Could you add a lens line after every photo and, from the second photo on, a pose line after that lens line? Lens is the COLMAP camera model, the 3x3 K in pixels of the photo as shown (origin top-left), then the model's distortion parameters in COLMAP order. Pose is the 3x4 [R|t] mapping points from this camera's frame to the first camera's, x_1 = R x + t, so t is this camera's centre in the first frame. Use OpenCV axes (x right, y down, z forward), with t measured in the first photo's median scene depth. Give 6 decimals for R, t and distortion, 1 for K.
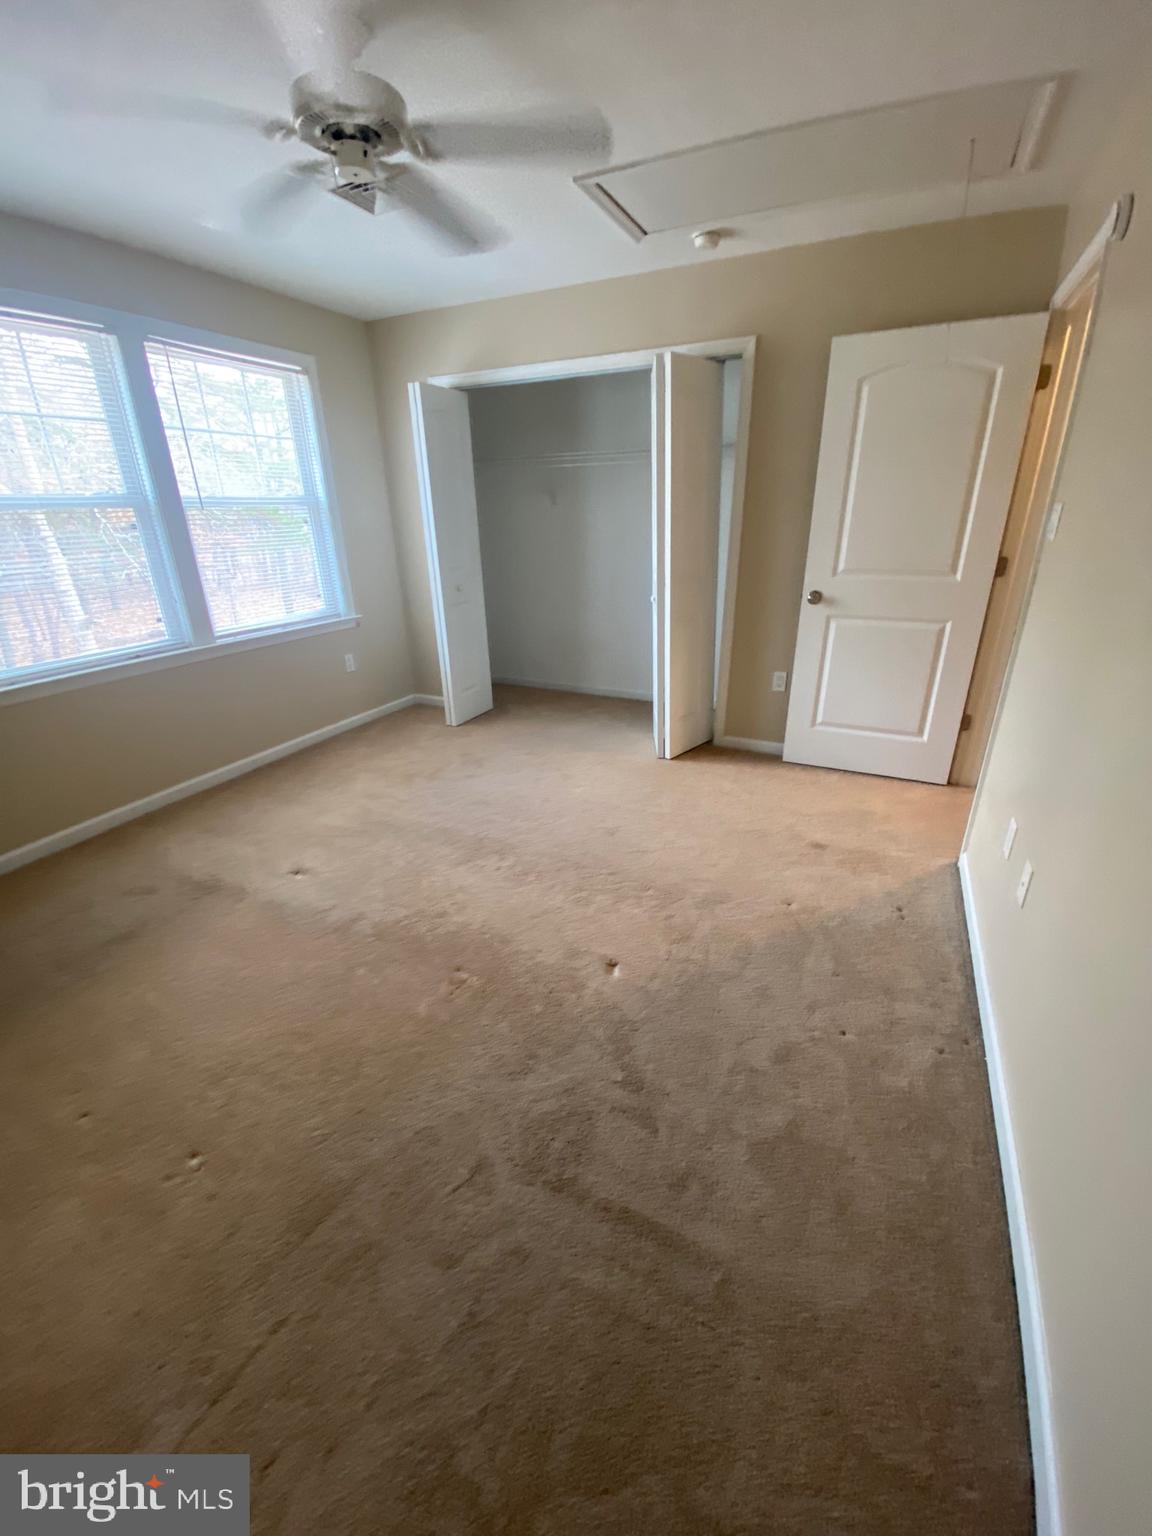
lens RADIAL K [[617.0, 0, 573.8], [0, 617.0, 773.2], [0, 0, 1]] dist [-0.000541, -0.010410]
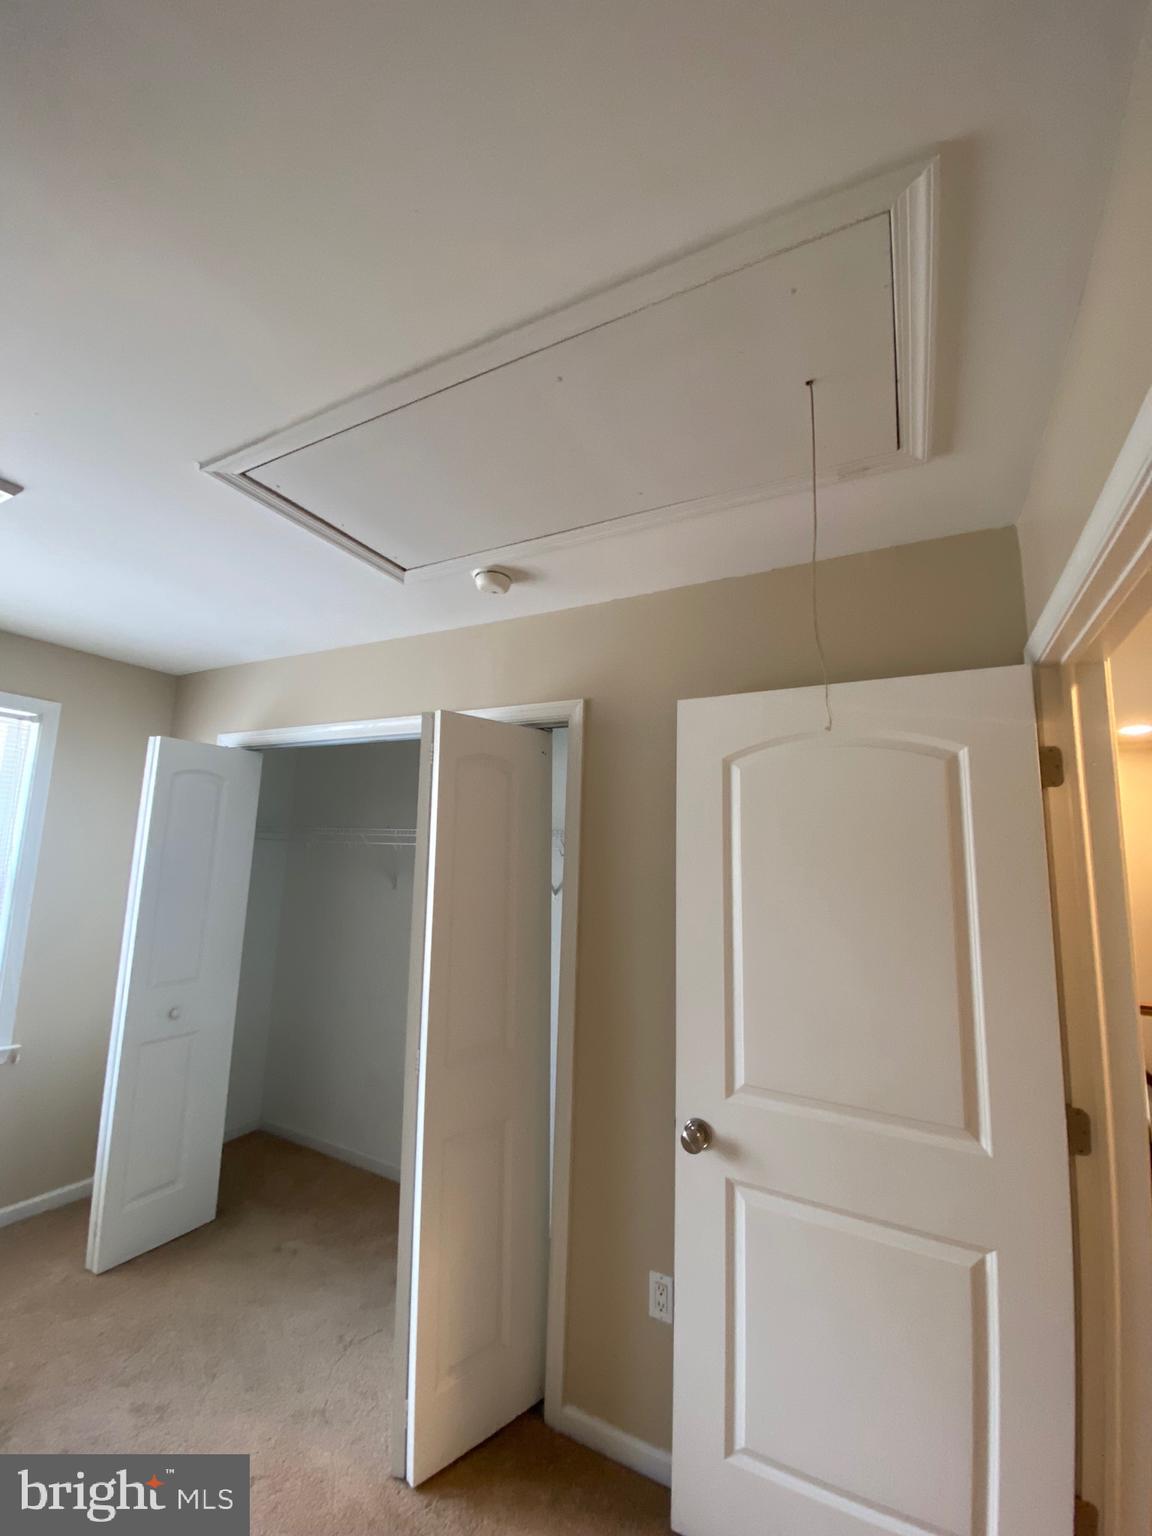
lens RADIAL K [[617.0, 0, 570.5], [0, 617.0, 763.1], [0, 0, 1]] dist [-0.000541, -0.010410]
pose [[0.998071, 0.048002, -0.039364, 0.291379], [-0.061553, 0.847558, -0.527121, -0.268811], [0.008060, 0.528527, 0.848878, 0.424182]]
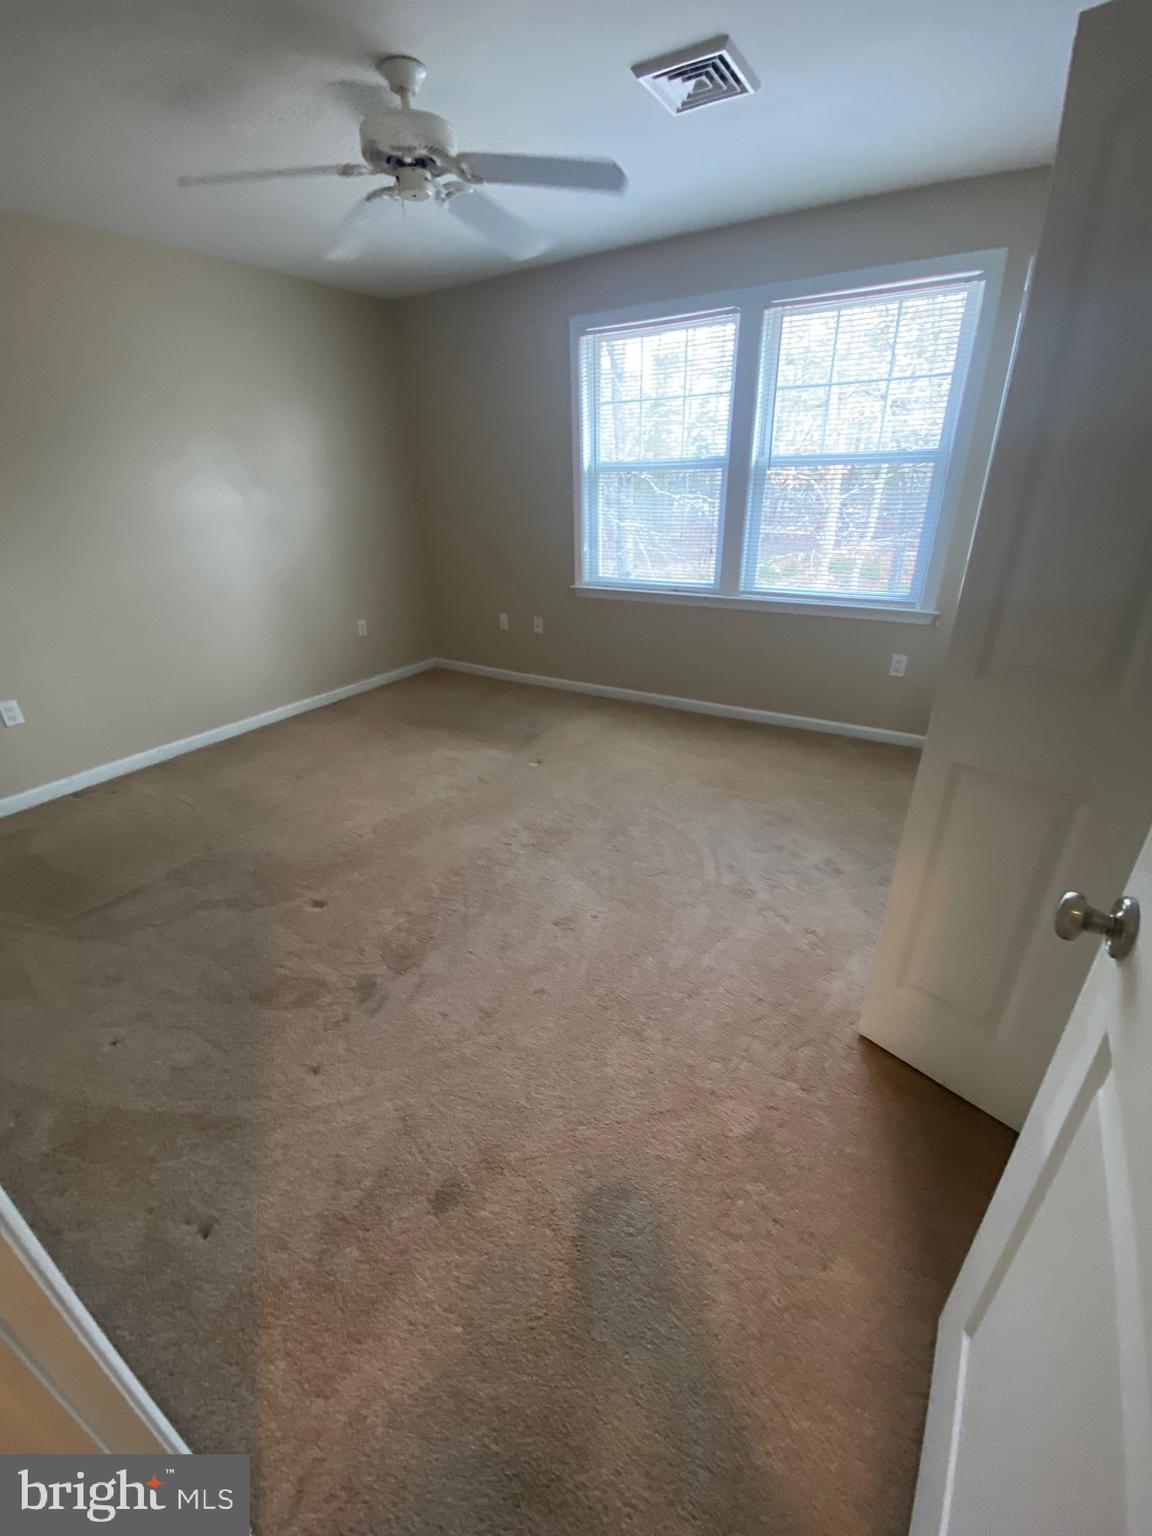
lens RADIAL K [[617.0, 0, 579.6], [0, 617.0, 772.9], [0, 0, 1]] dist [-0.000541, -0.010410]
pose [[-0.105122, 0.440843, -0.891407, 0.580270], [-0.363803, 0.817191, 0.447042, -0.356051], [0.925525, 0.371291, 0.074475, 0.809272]]
